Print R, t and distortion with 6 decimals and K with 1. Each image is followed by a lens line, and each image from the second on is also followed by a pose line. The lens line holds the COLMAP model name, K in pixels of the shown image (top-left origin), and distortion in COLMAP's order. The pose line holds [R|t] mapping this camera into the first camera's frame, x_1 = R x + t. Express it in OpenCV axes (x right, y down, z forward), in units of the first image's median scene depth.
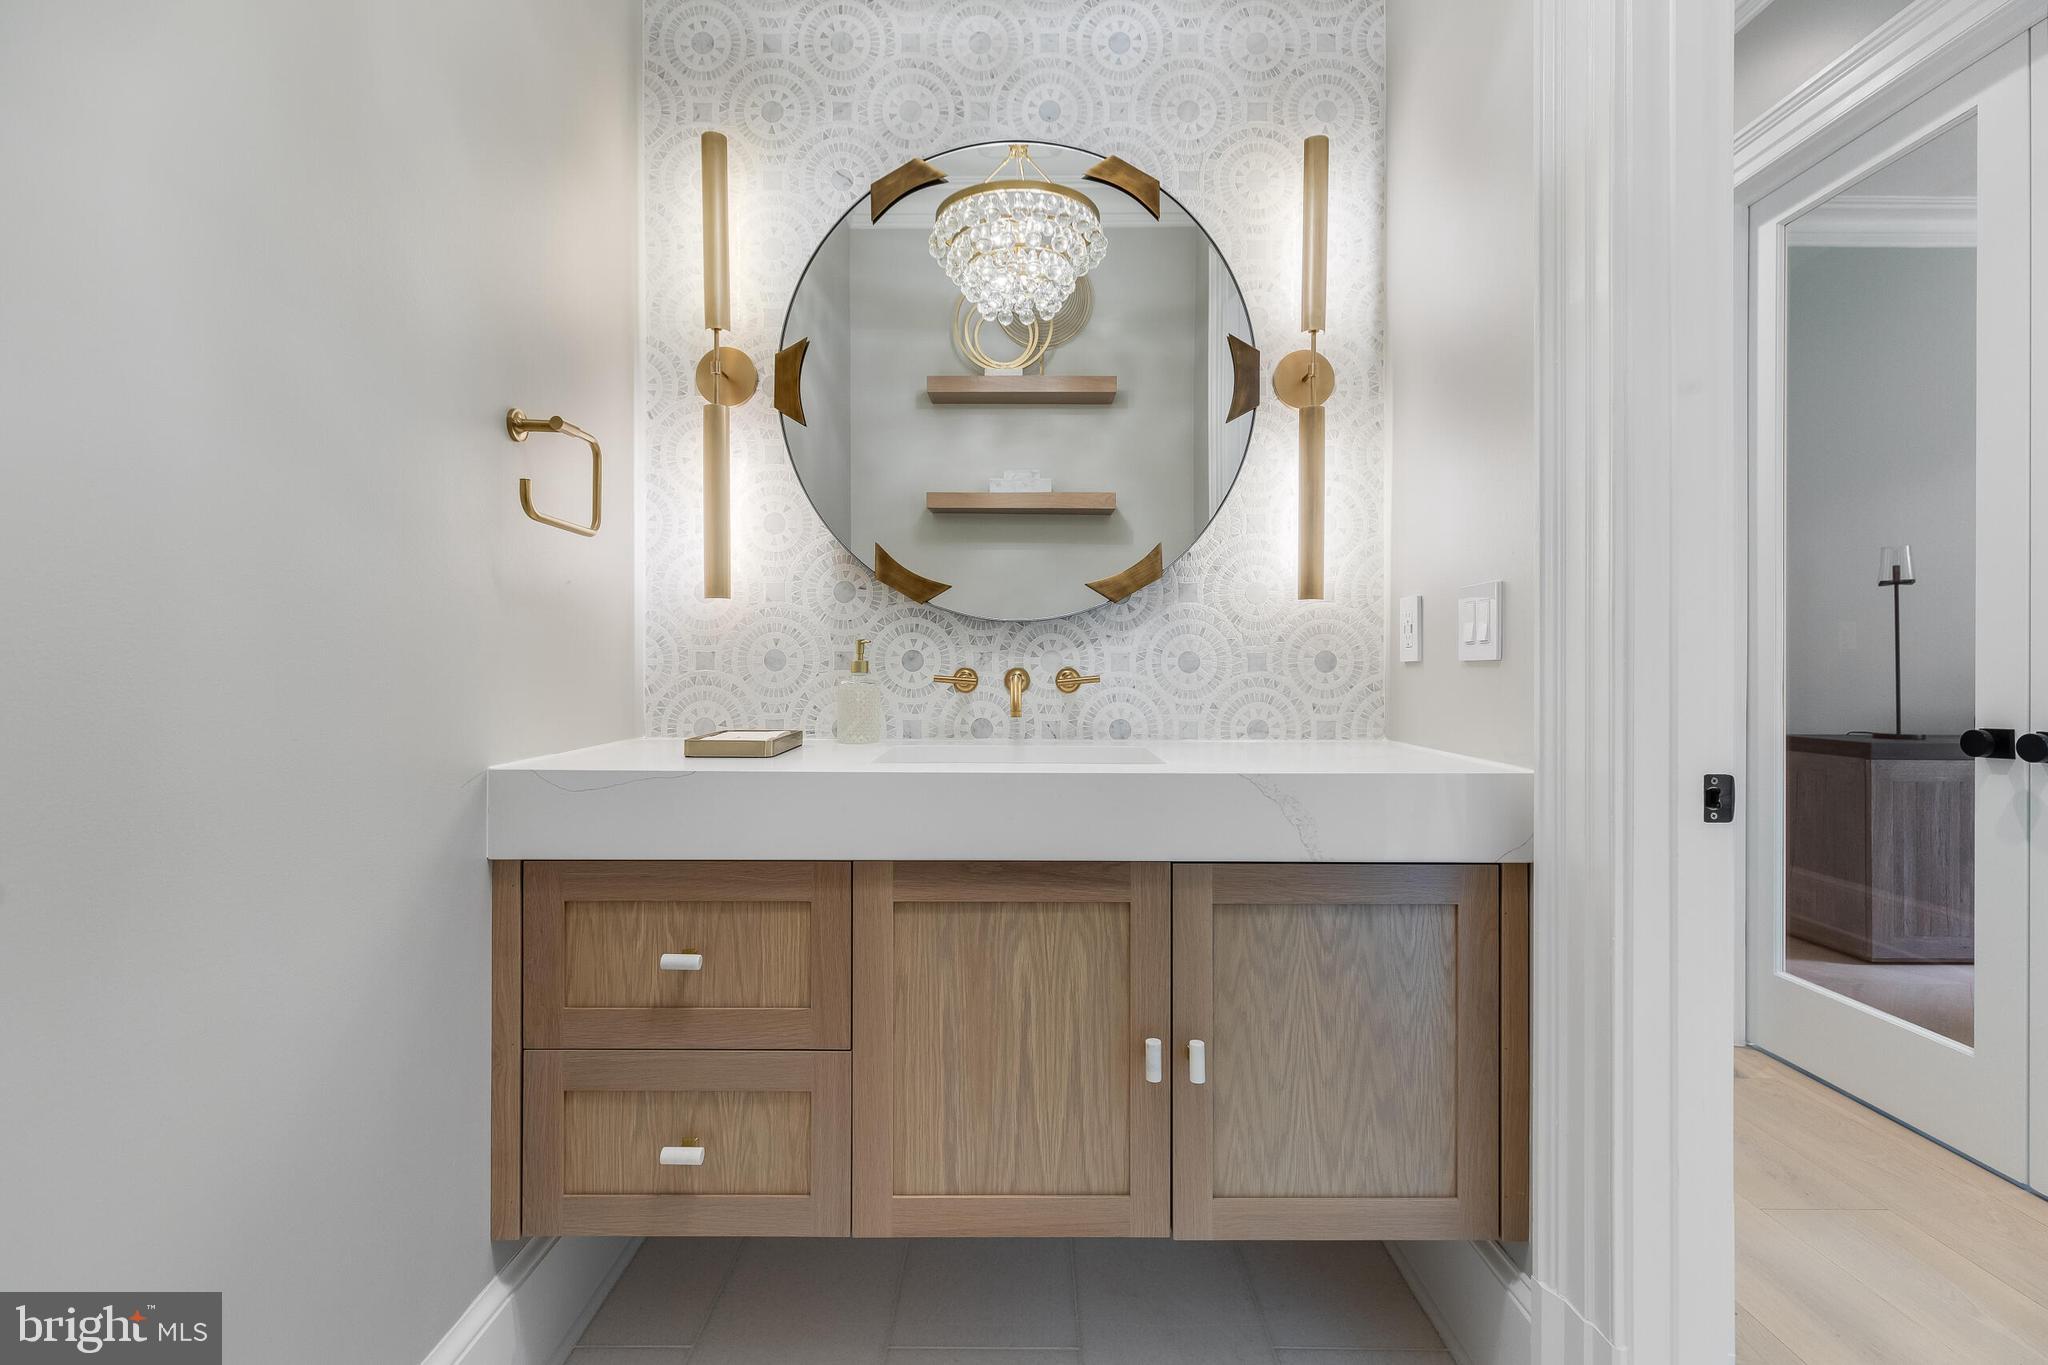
lens RADIAL K [[933.8, 0, 1022.7], [0, 933.8, 670.4], [0, 0, 1]] dist [-0.000253, 0.000282]
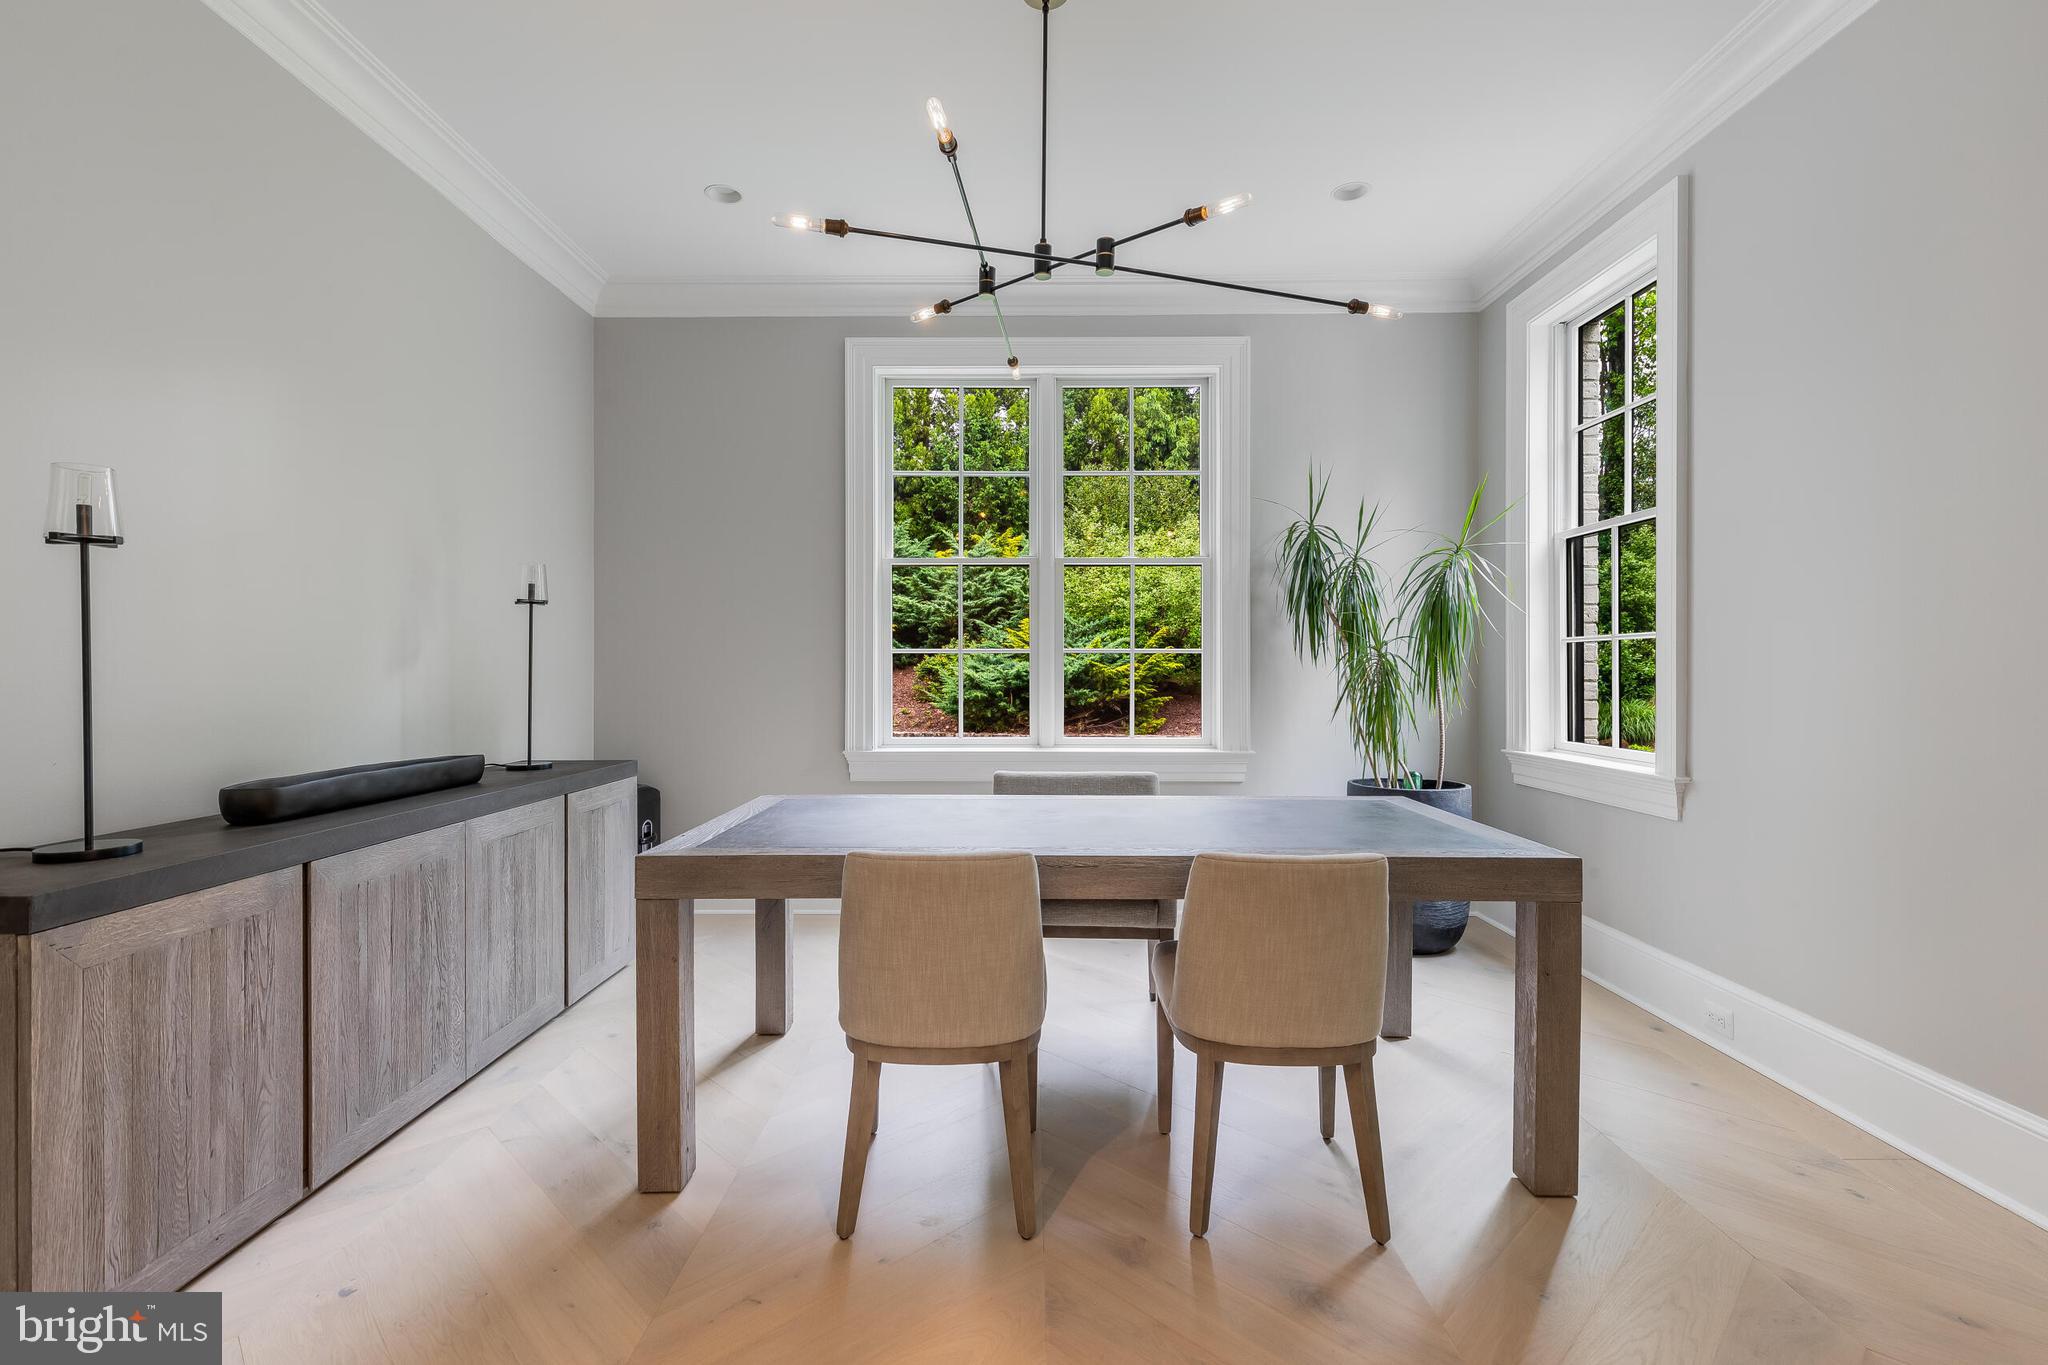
lens RADIAL K [[933.8, 0, 1022.0], [0, 933.8, 678.2], [0, 0, 1]] dist [-0.000253, 0.000282]
pose [[0.006330, 0.005207, 0.999966, 0.476712], [0.002218, 0.999984, -0.005221, -0.018625], [-0.999978, 0.002251, 0.006318, 0.535997]]
